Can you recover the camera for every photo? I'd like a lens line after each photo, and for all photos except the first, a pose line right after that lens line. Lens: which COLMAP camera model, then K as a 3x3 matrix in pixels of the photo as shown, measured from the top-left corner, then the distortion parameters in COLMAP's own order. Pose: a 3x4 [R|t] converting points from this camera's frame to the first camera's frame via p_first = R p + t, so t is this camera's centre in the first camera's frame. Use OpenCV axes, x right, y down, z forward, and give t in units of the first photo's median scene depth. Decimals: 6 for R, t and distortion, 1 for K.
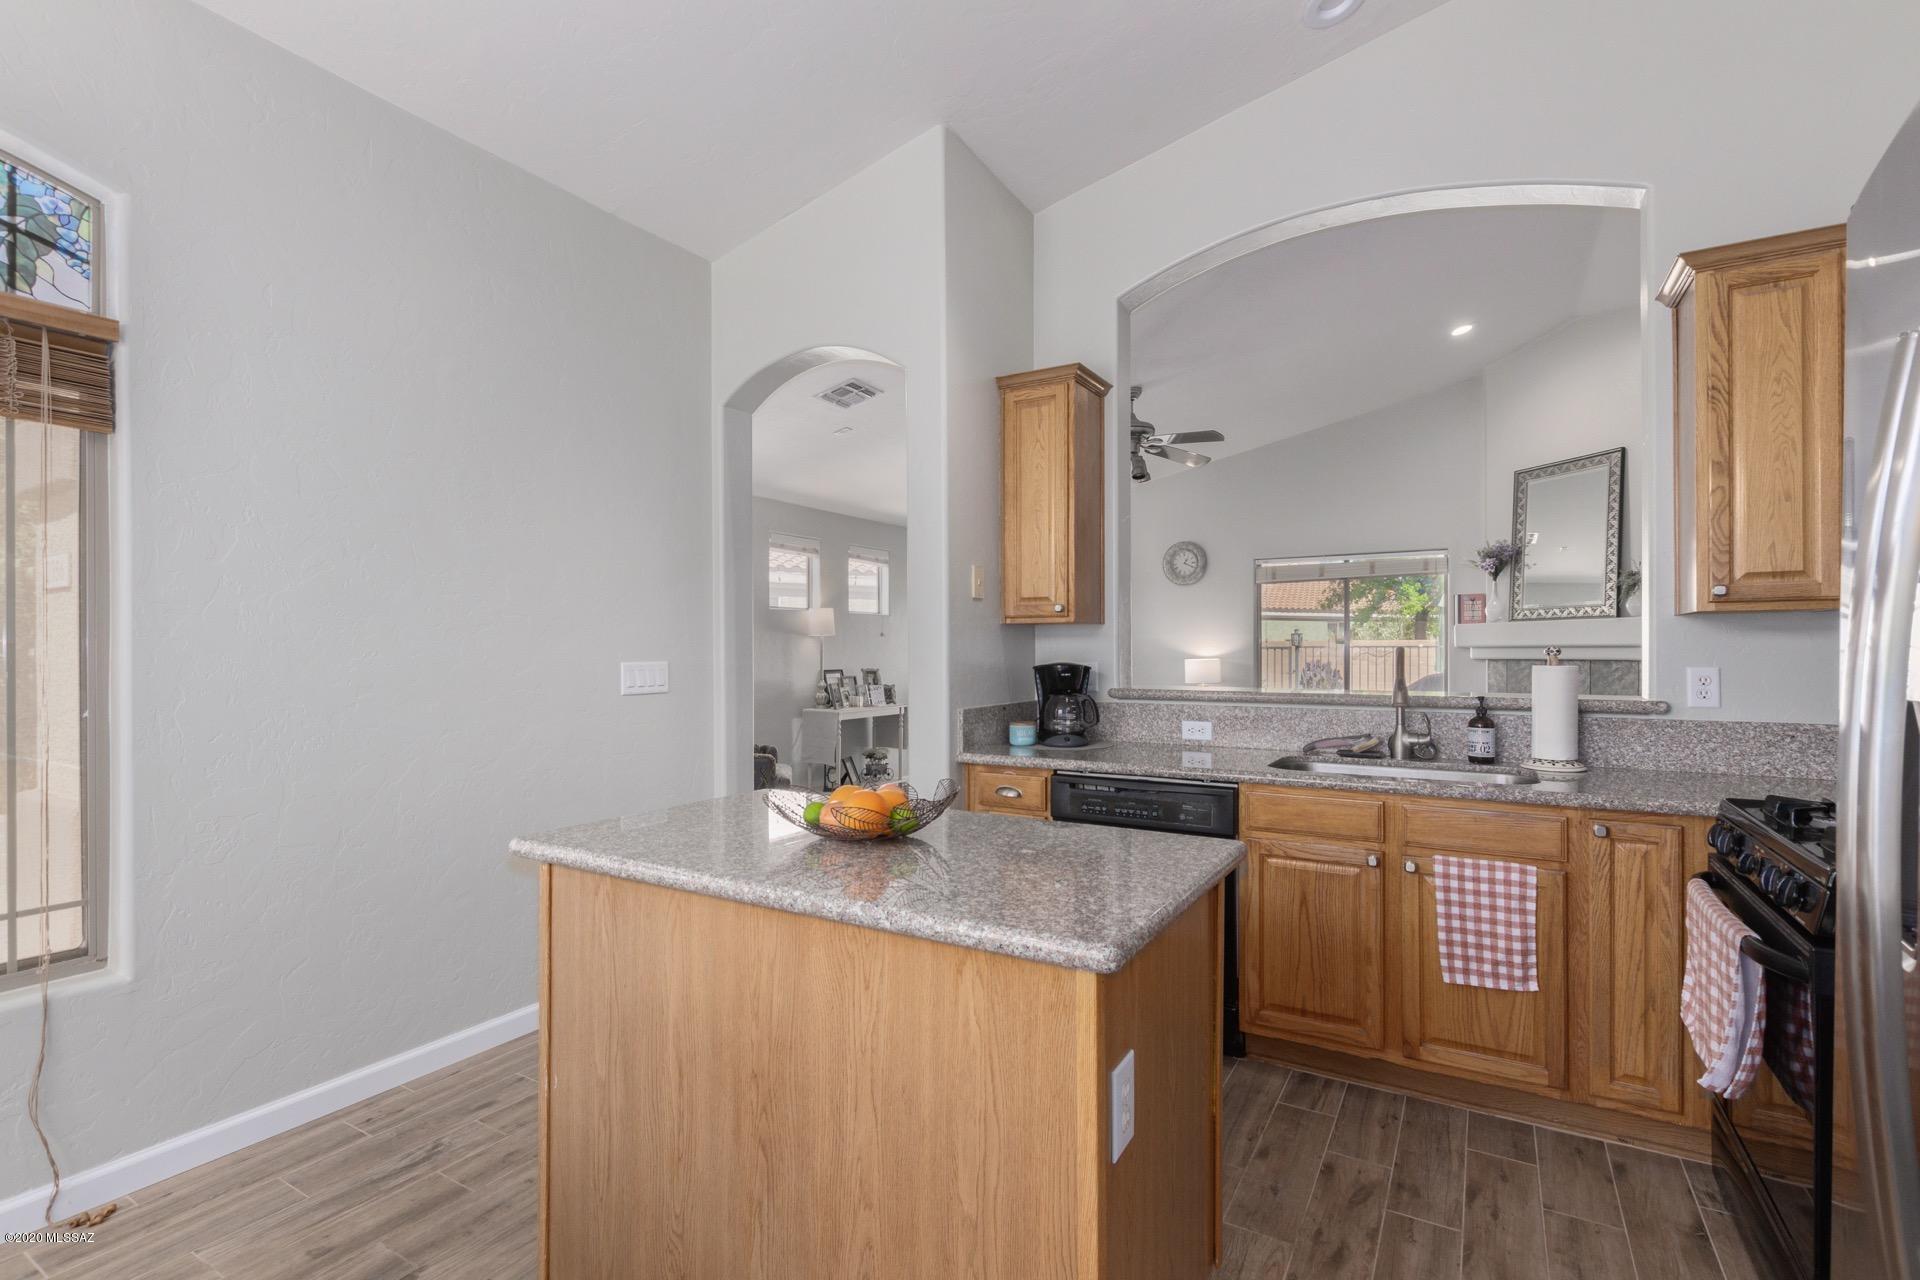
lens RADIAL K [[885.8, 0, 957.1], [0, 885.8, 652.0], [0, 0, 1]] dist [0.001200, -0.001405]
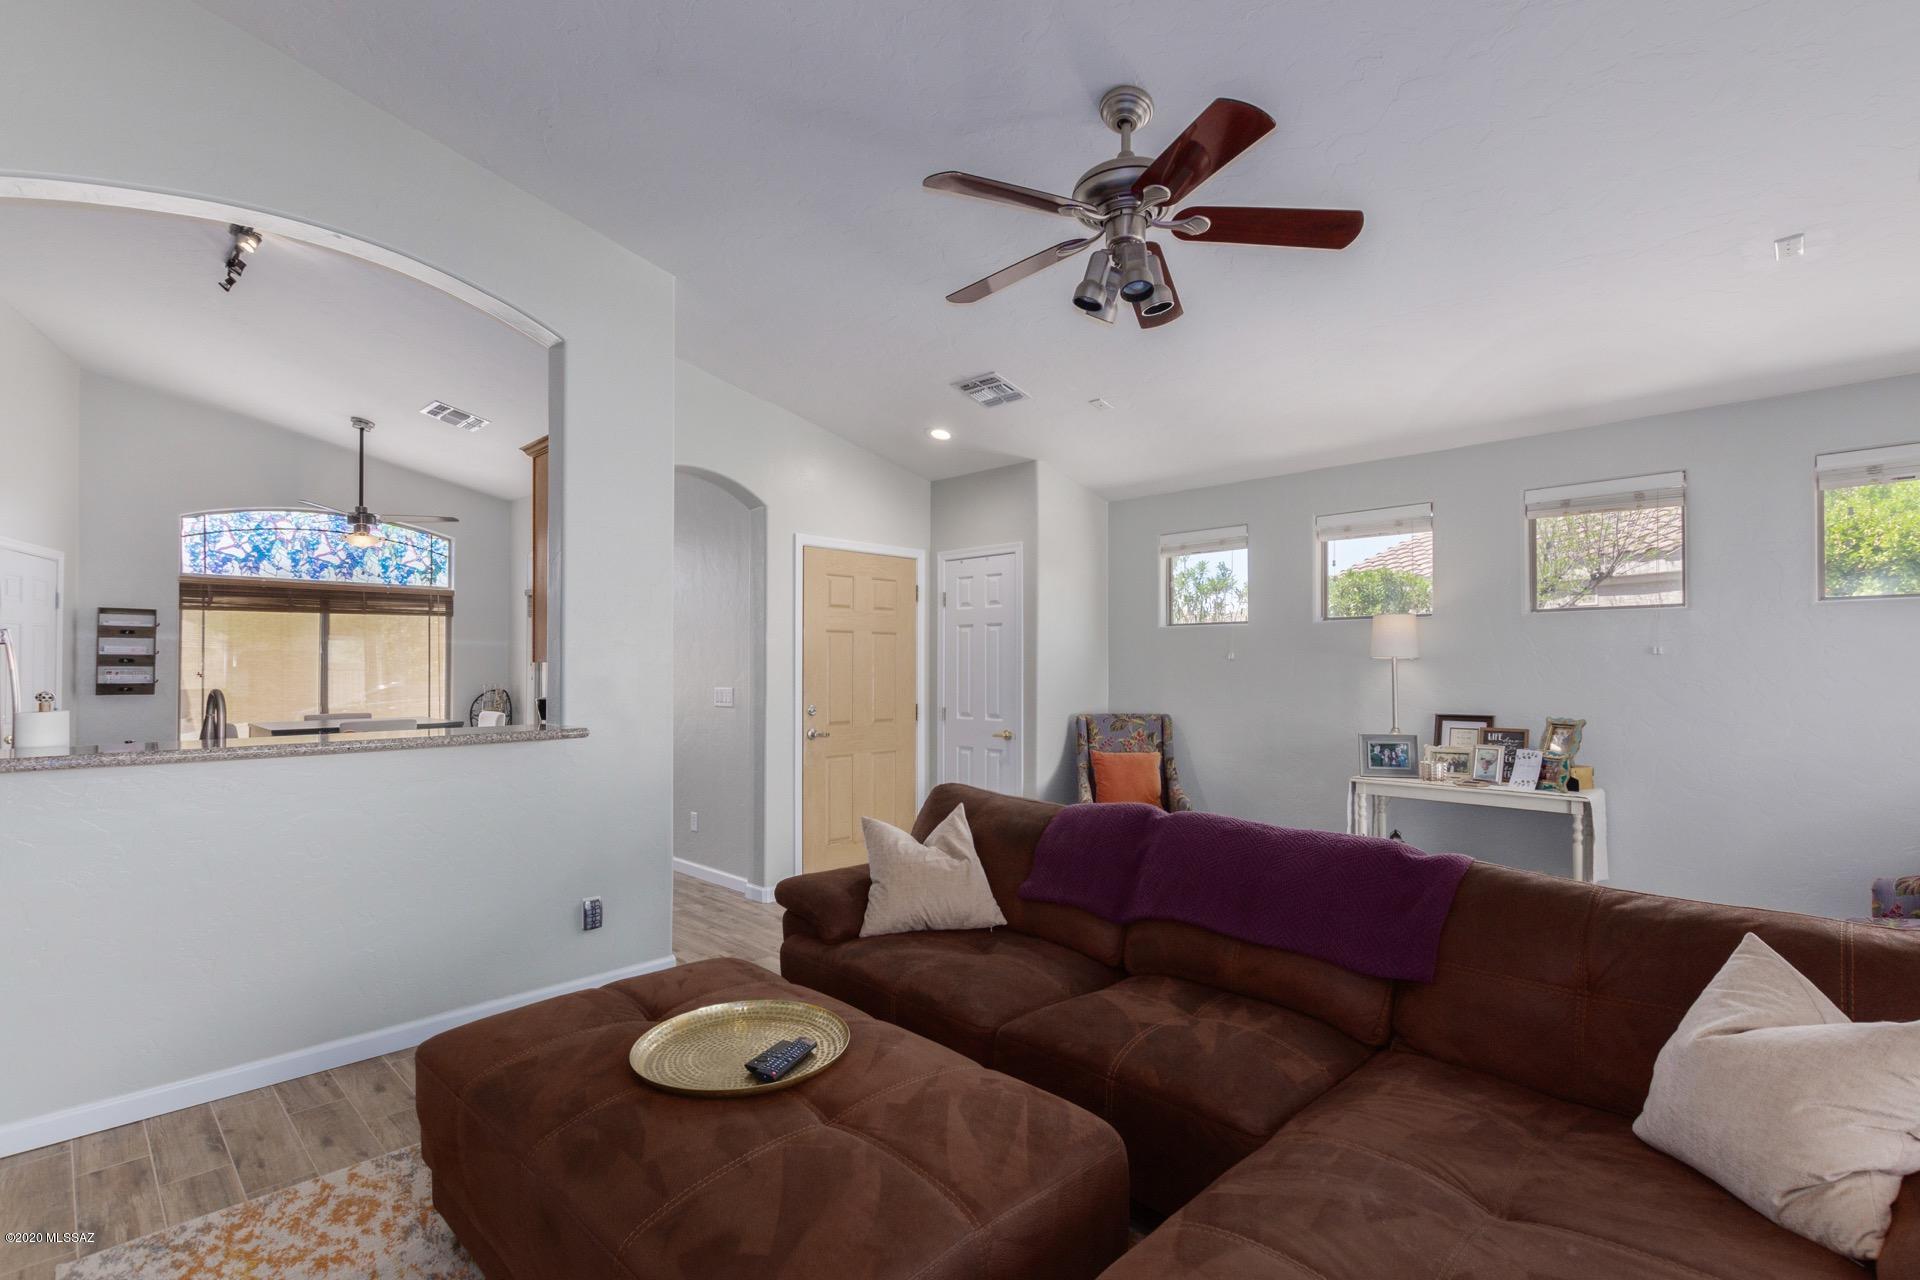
lens RADIAL K [[885.8, 0, 957.1], [0, 885.8, 652.0], [0, 0, 1]] dist [0.001200, -0.001405]
pose [[-0.235798, -0.015647, -0.971676, 0.659995], [-0.001521, 0.999875, -0.015732, -0.017572], [0.971801, -0.002231, -0.235793, 1.049195]]
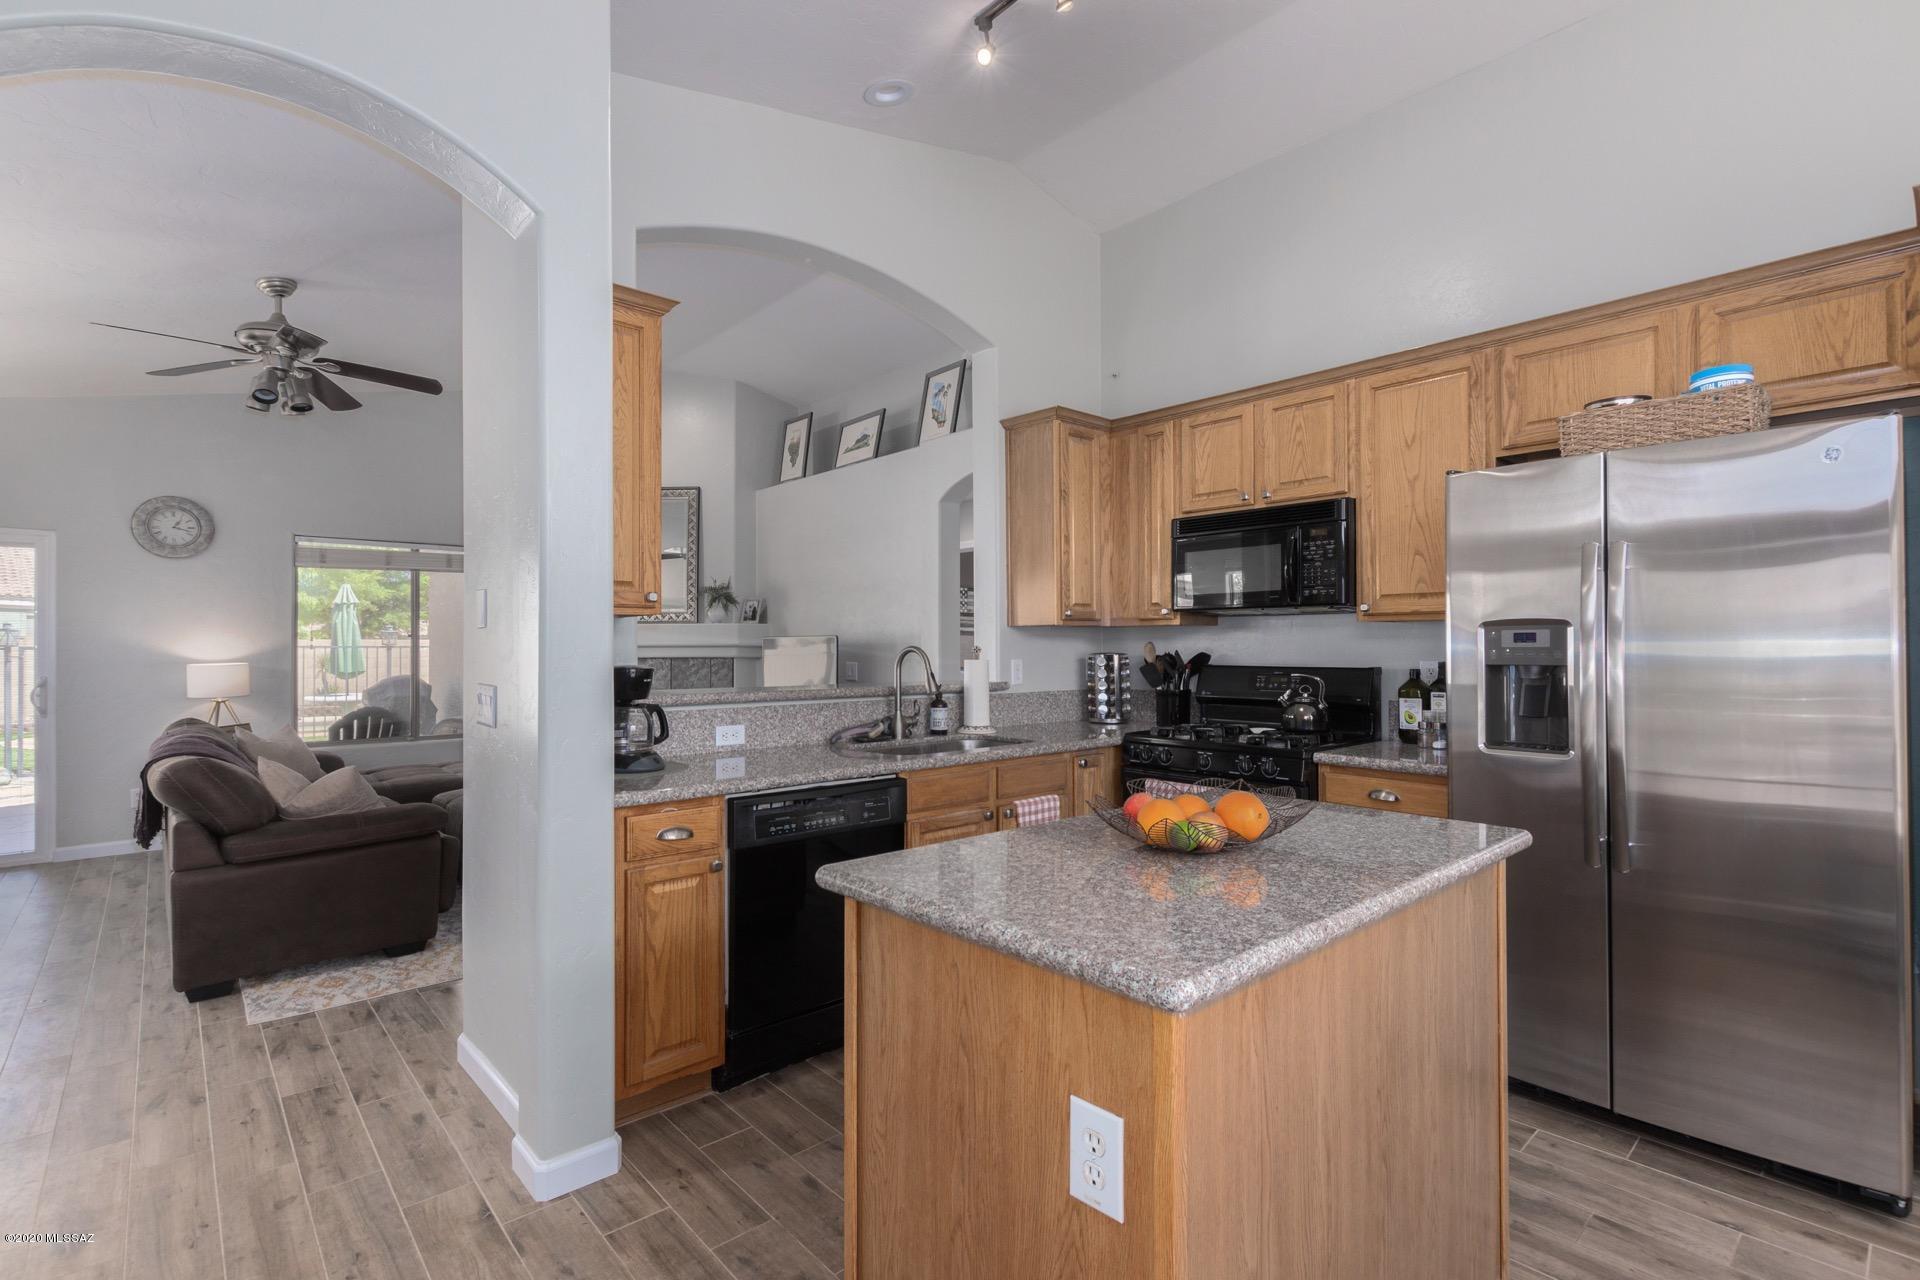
lens RADIAL K [[877.9, 0, 960.0], [0, 877.9, 640.0], [0, 0, 1]] dist [0.002078, -0.001147]
pose [[0.292686, 0.007319, 0.956181, -0.318373], [0.006745, 0.999930, -0.009718, -0.000976], [-0.956185, 0.009294, 0.292616, 0.287311]]
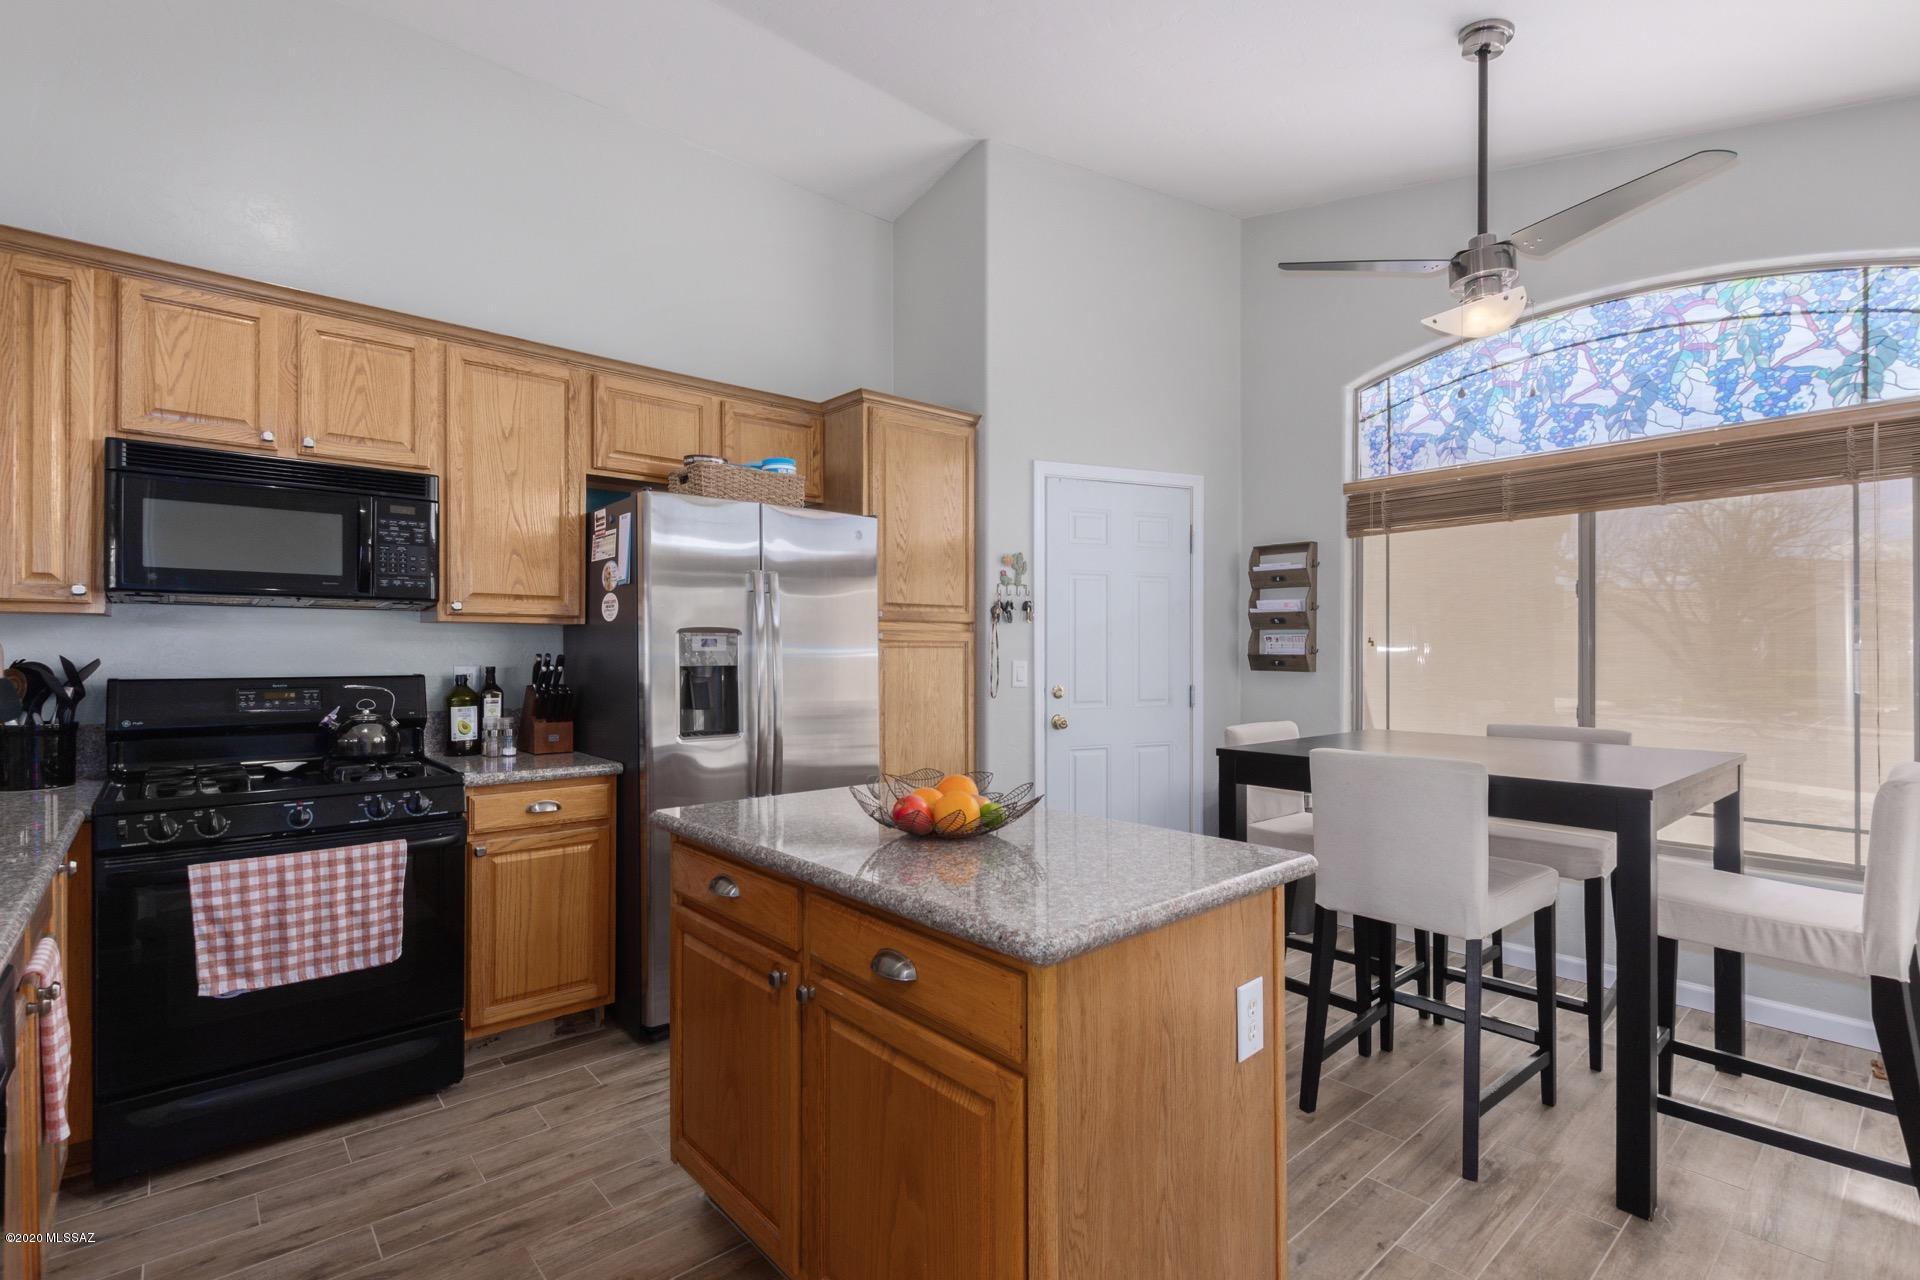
lens RADIAL K [[885.8, 0, 957.1], [0, 885.8, 652.0], [0, 0, 1]] dist [0.001200, -0.001405]
pose [[-0.950523, 0.001149, 0.310653, -0.128591], [0.002809, 0.999984, 0.004896, -0.001211], [-0.310642, 0.005527, -0.950511, 0.588857]]
